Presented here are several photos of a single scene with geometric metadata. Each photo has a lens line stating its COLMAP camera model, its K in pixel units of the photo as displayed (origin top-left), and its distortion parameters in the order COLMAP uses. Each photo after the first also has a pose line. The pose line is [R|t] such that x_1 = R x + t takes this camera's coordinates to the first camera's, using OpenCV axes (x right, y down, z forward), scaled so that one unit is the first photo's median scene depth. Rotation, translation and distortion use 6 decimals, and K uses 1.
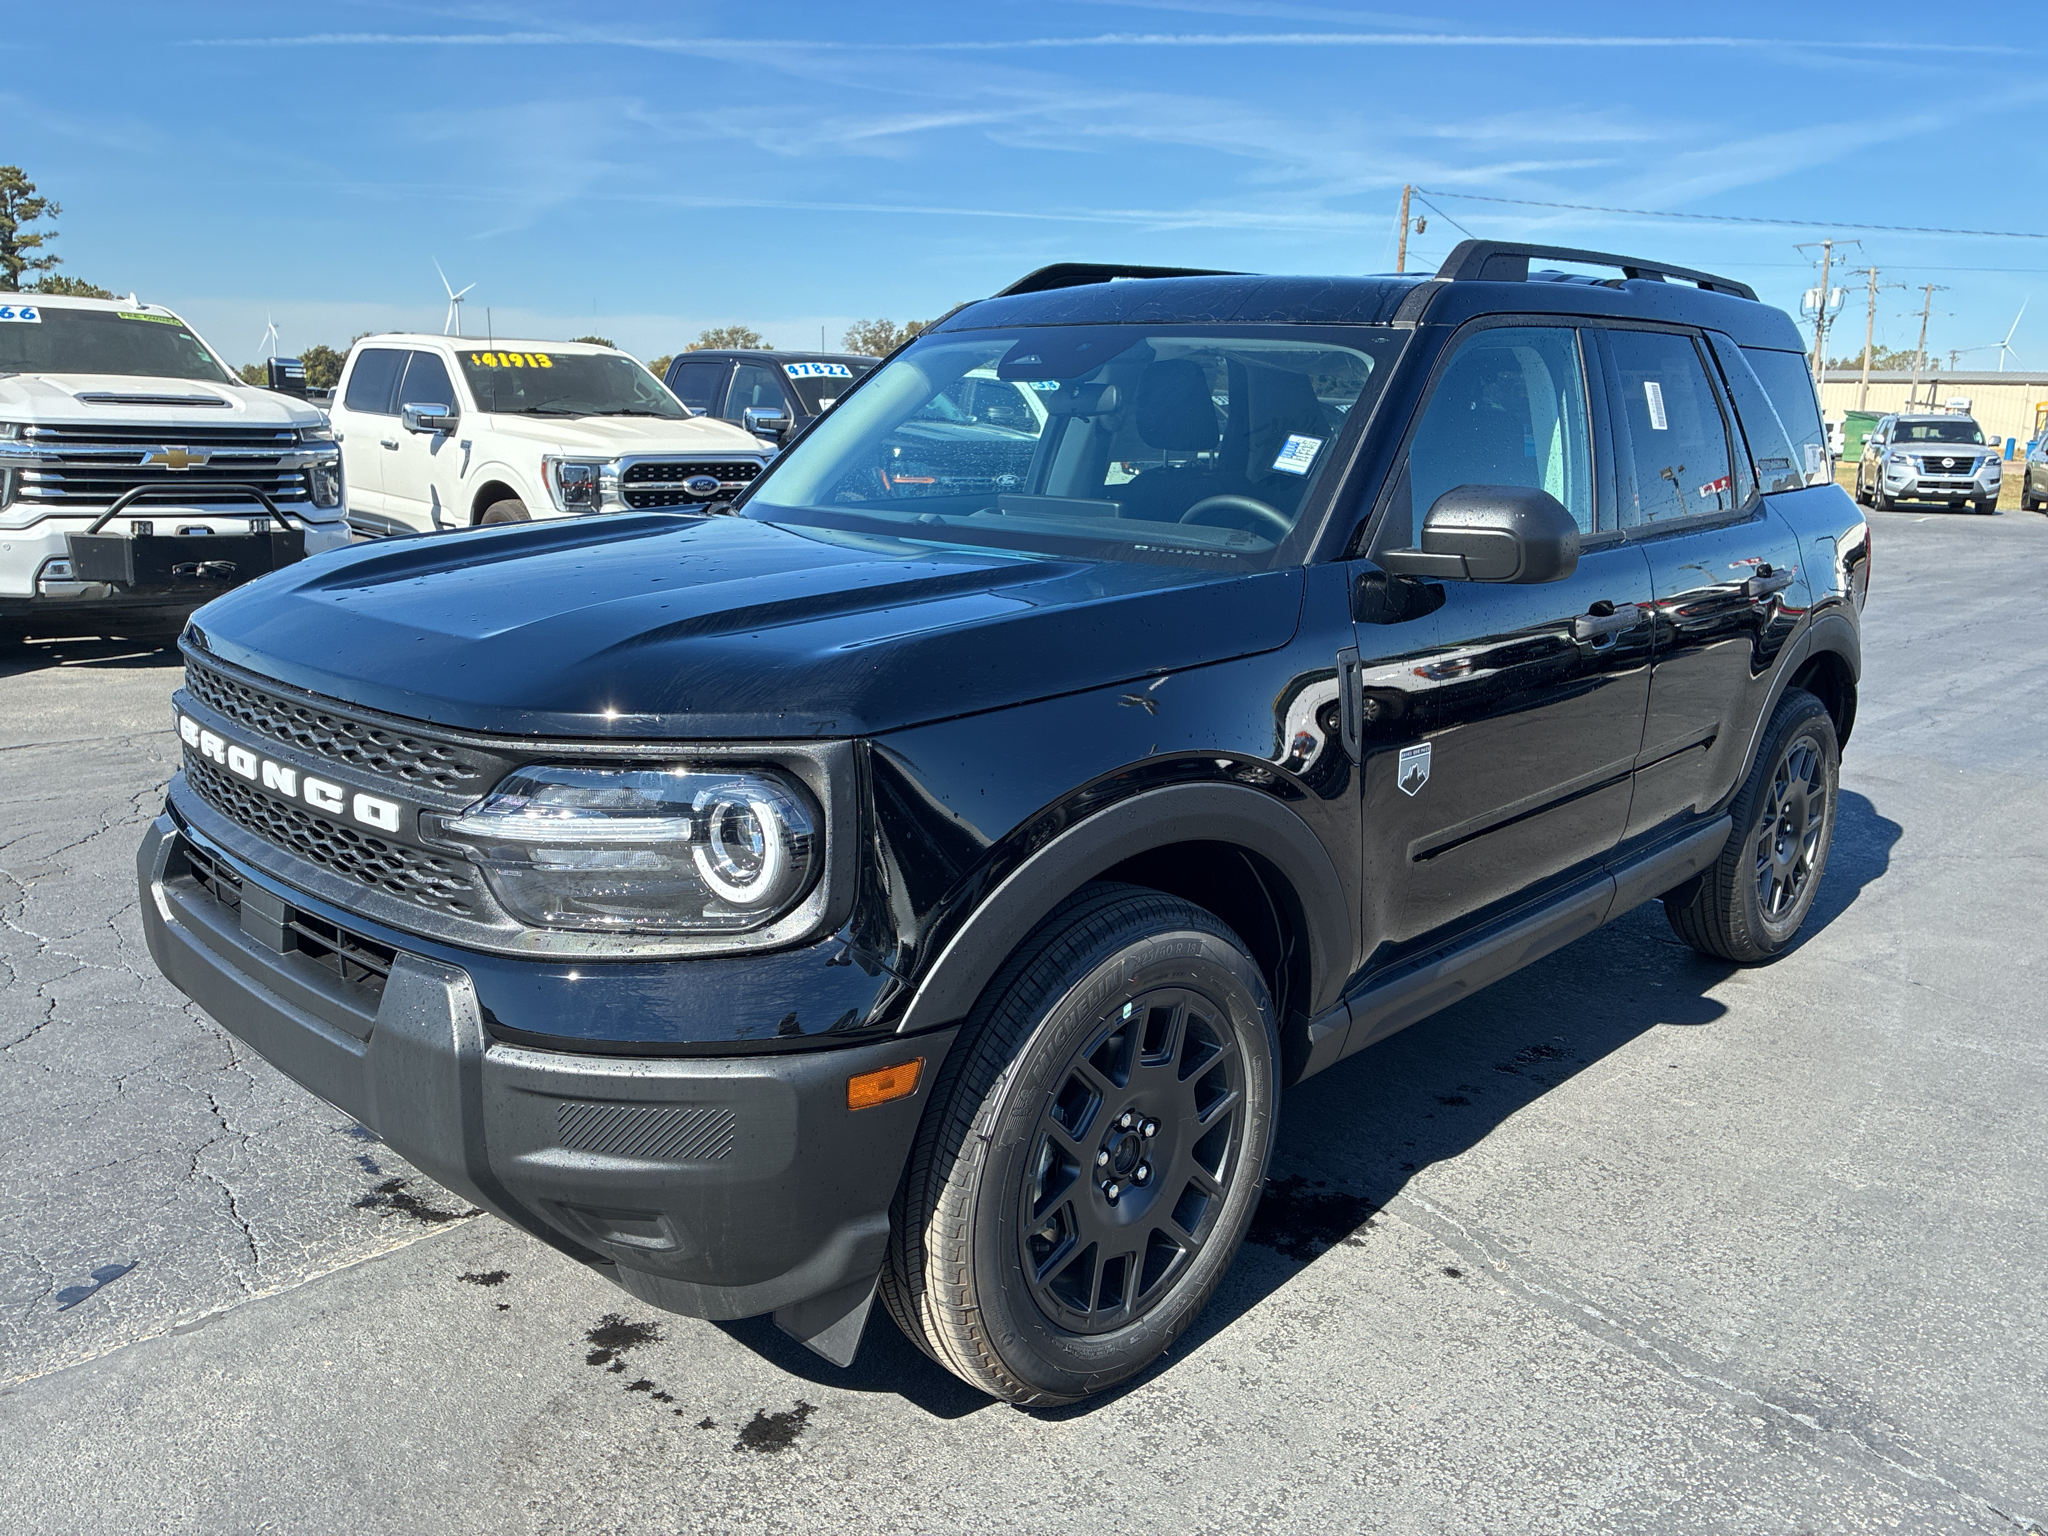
lens RADIAL K [[1589.5, 0, 987.4], [0, 1589.5, 789.7], [0, 0, 1]] dist [0.060532, -0.084184]
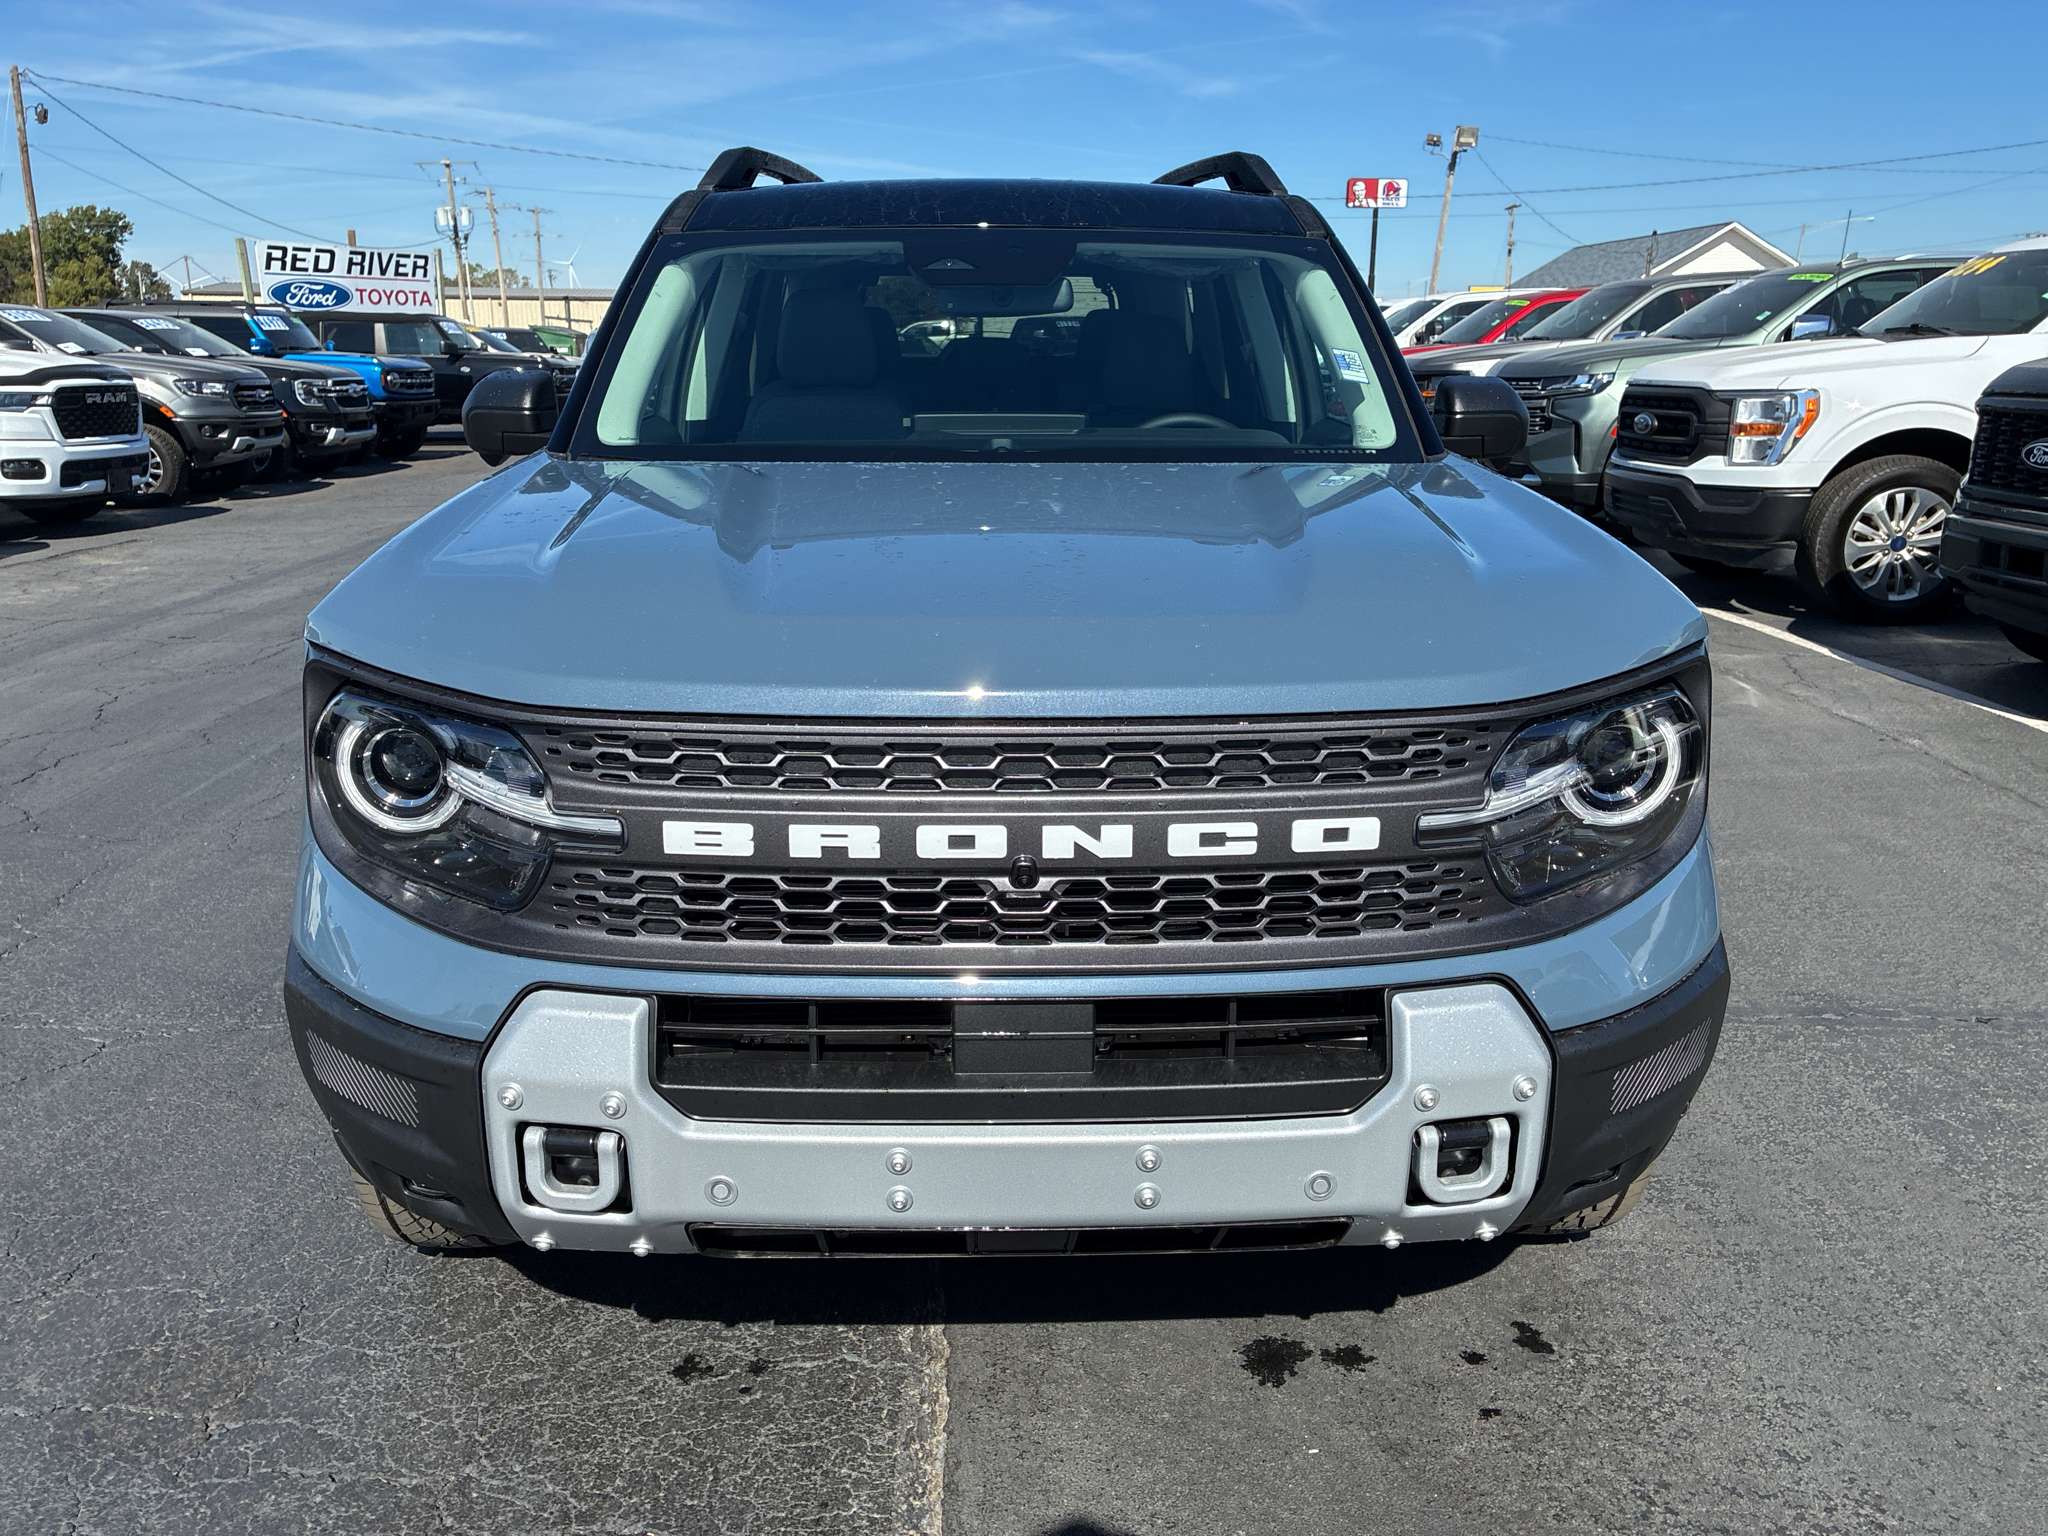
lens RADIAL K [[1589.5, 0, 1026.4], [0, 1589.5, 782.3], [0, 0, 1]] dist [0.060532, -0.084184]
pose [[0.666465, -0.212992, 0.714464, -0.930765], [0.180541, 0.975907, 0.122520, -0.127170], [-0.723346, 0.047335, 0.688862, 0.497010]]
